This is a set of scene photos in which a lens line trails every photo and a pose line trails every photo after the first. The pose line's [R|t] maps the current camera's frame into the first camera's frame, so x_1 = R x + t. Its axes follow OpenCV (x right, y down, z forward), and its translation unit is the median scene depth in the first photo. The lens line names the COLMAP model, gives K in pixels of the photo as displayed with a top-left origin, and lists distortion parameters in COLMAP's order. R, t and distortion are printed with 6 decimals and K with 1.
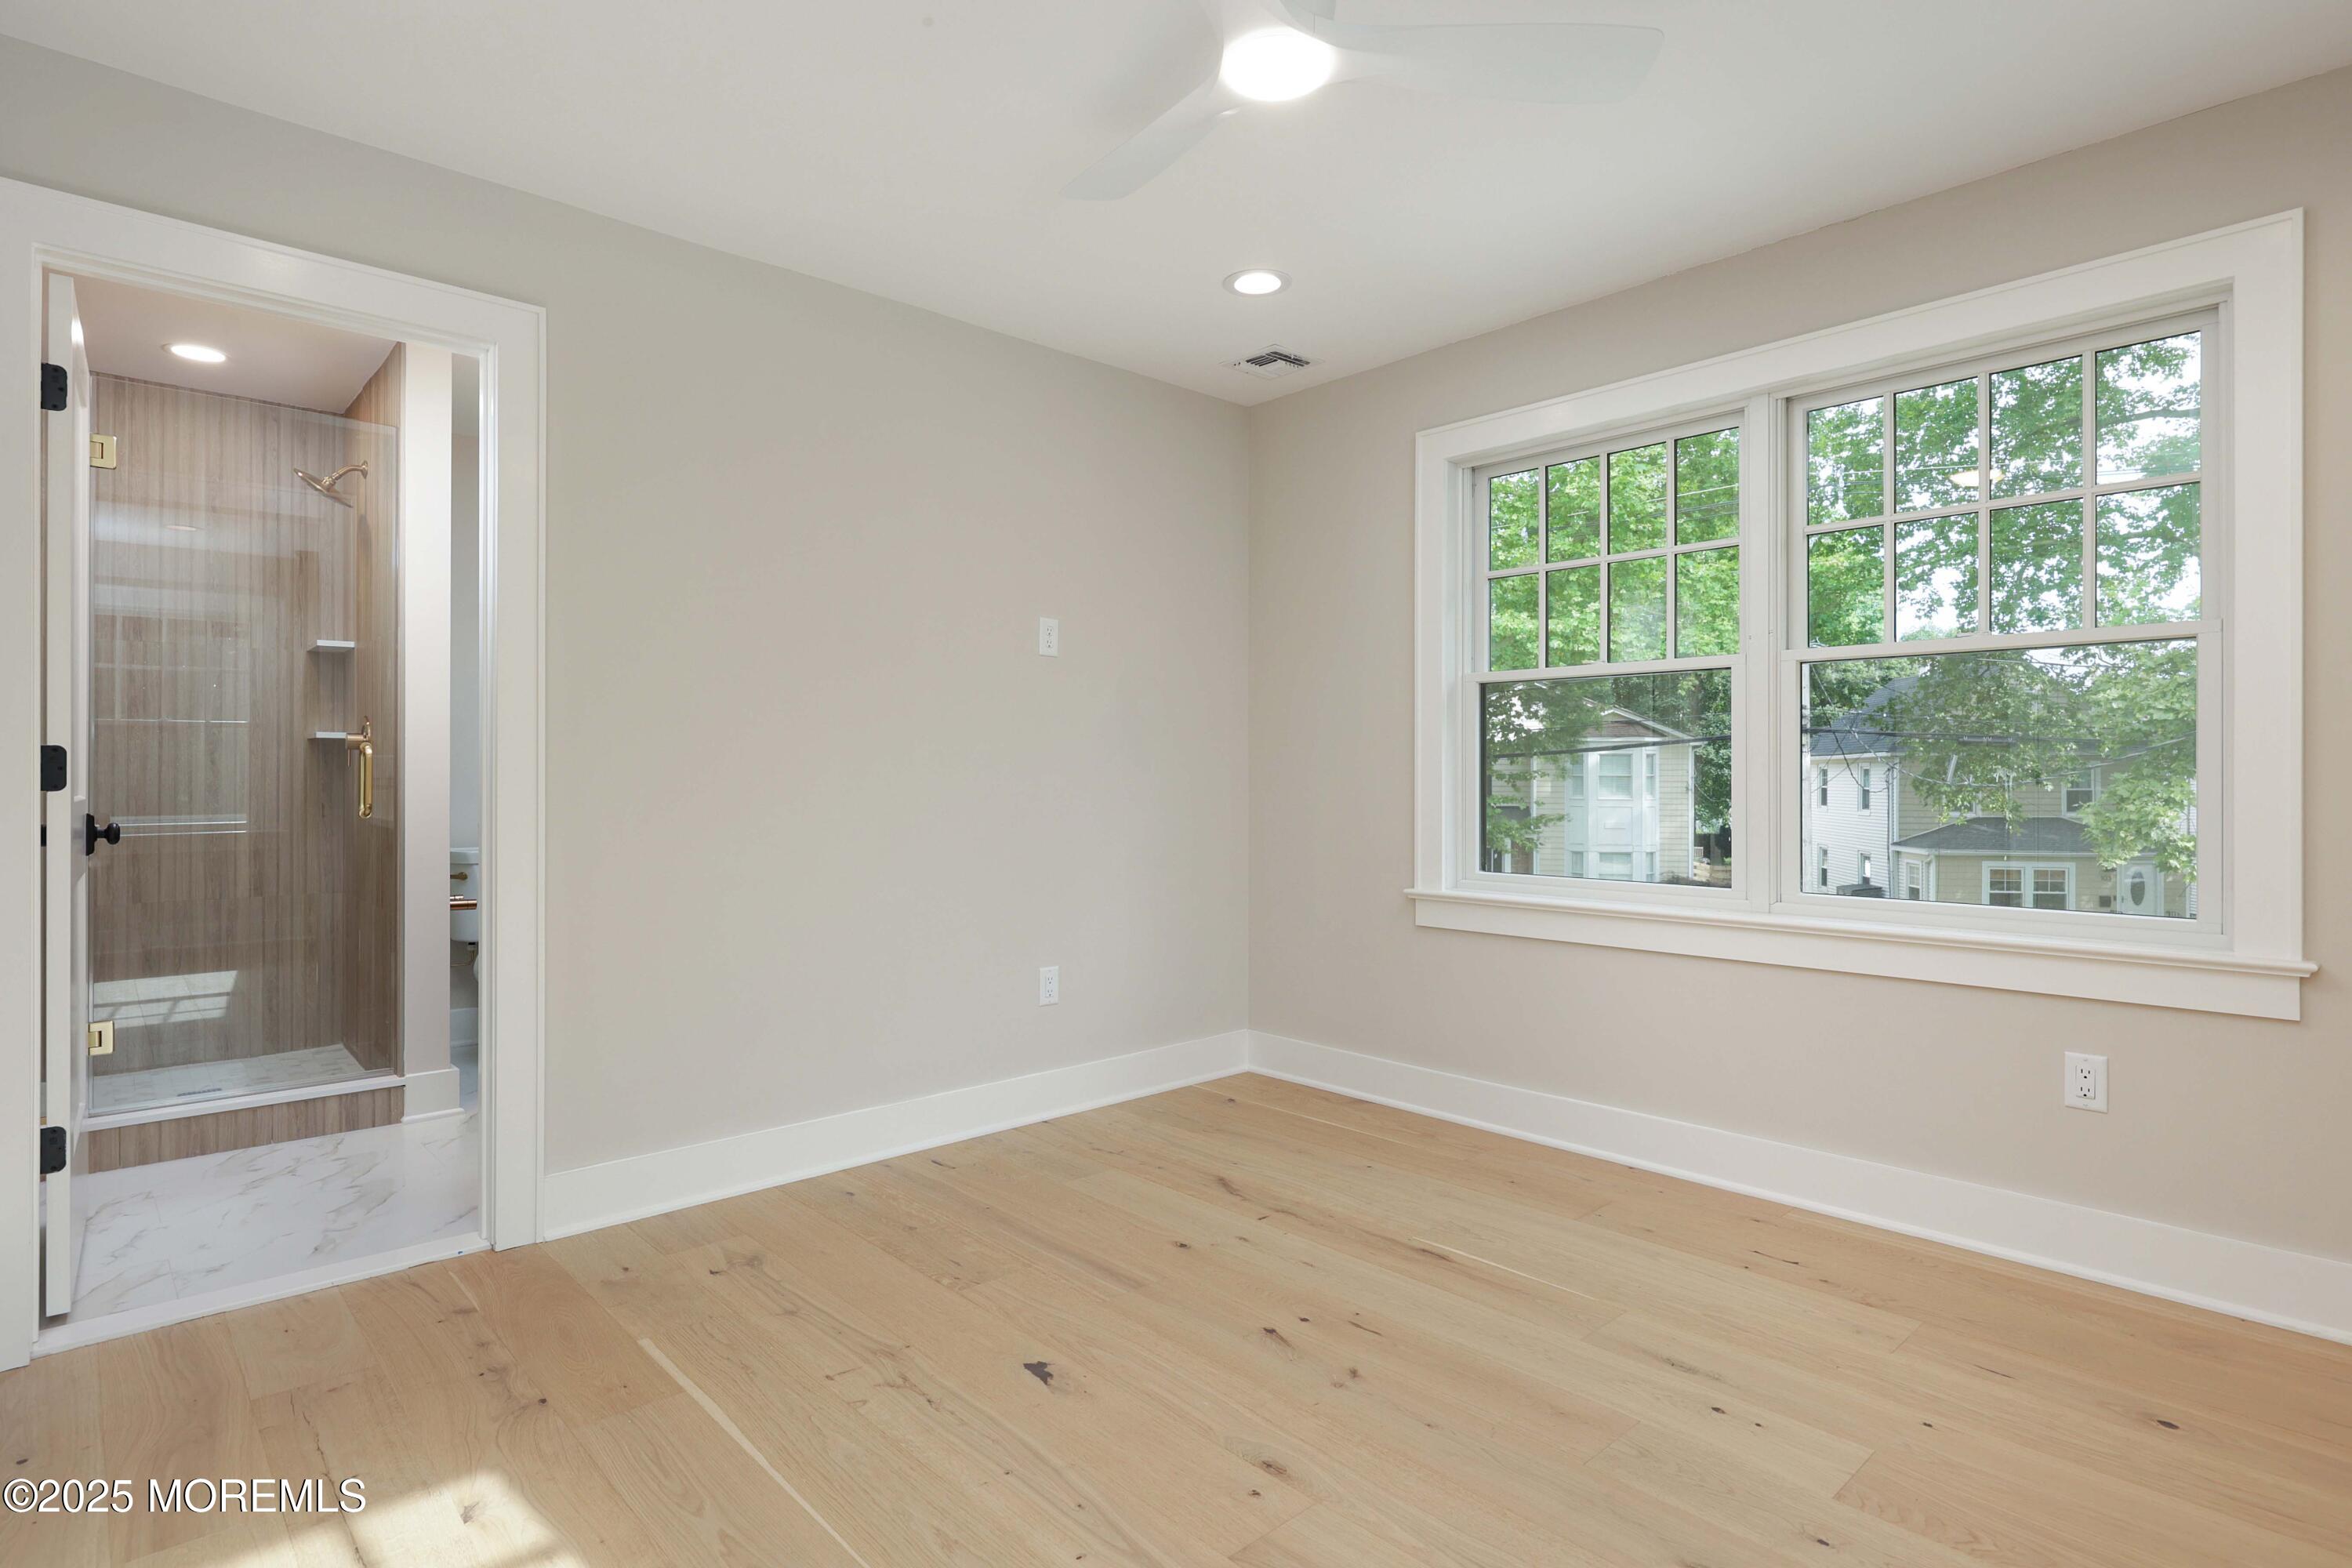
lens RADIAL K [[1203.4, 0, 1200.3], [0, 1203.4, 771.9], [0, 0, 1]] dist [0.002556, 0.001379]
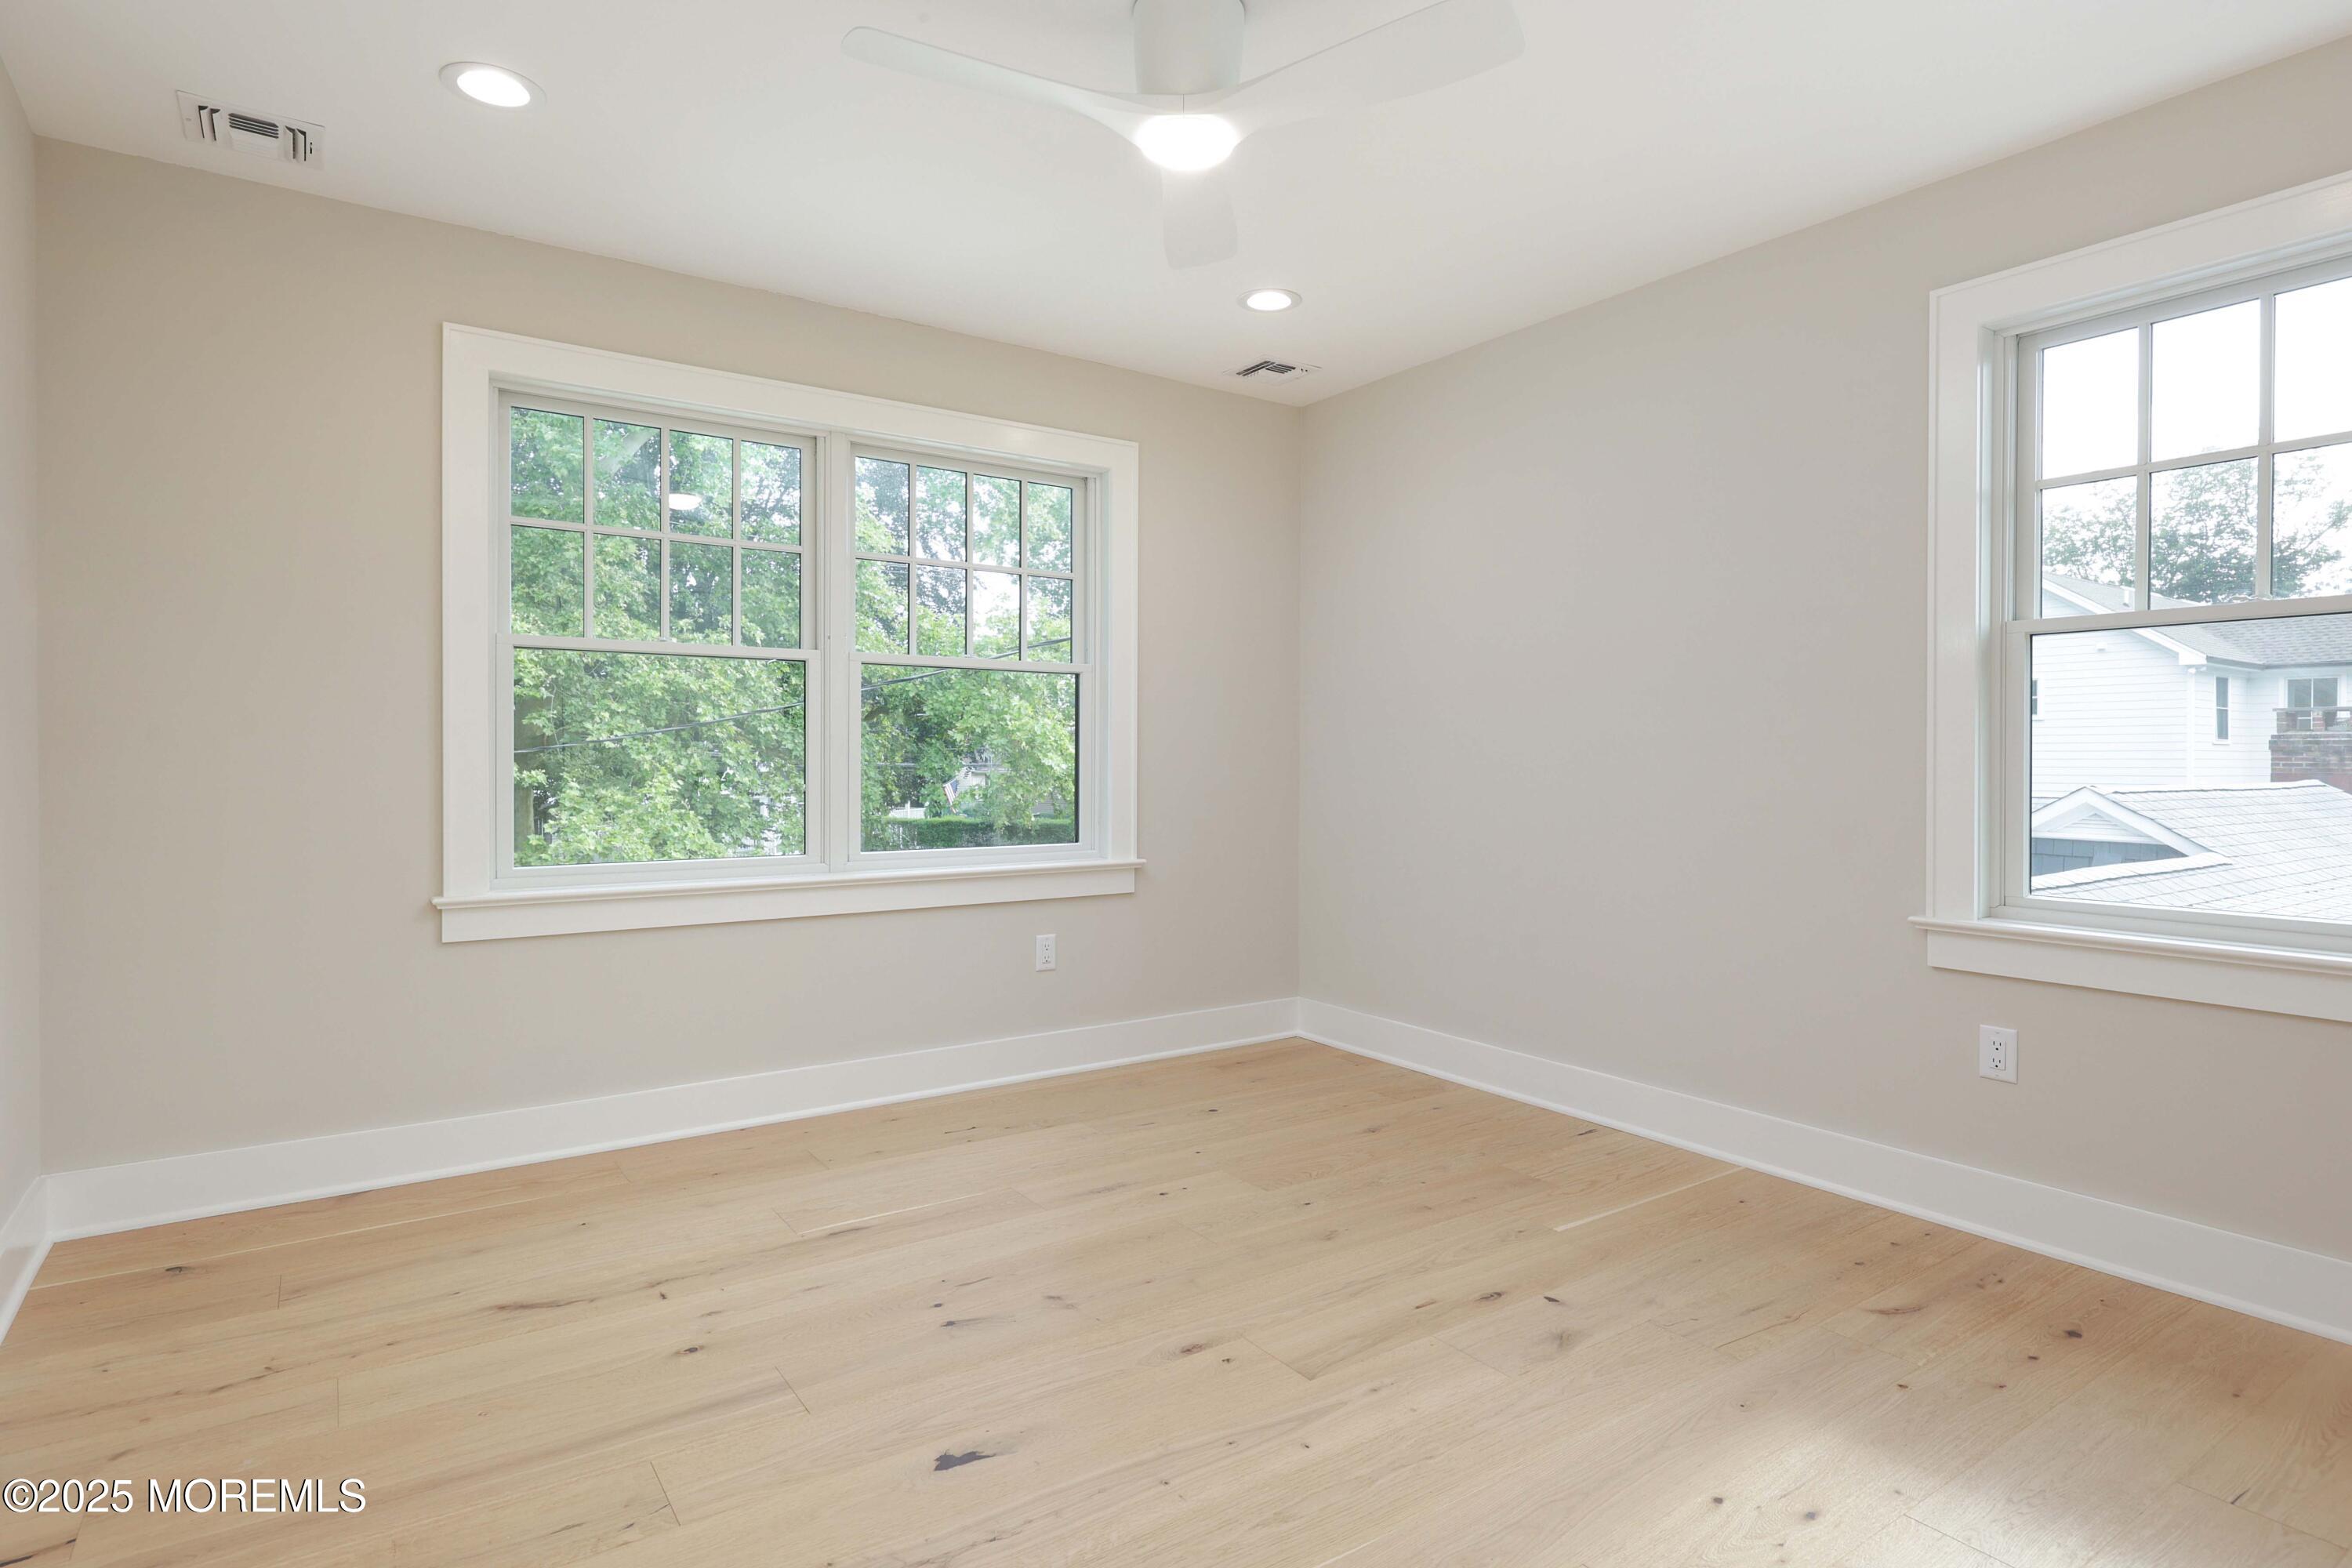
lens RADIAL K [[1203.4, 0, 1152.1], [0, 1203.4, 768.6], [0, 0, 1]] dist [0.002556, 0.001379]
pose [[0.169462, -0.009063, 0.985495, -0.723971], [-0.006928, 0.999922, 0.010387, 0.001303], [-0.985512, -0.008588, 0.169386, 0.559296]]
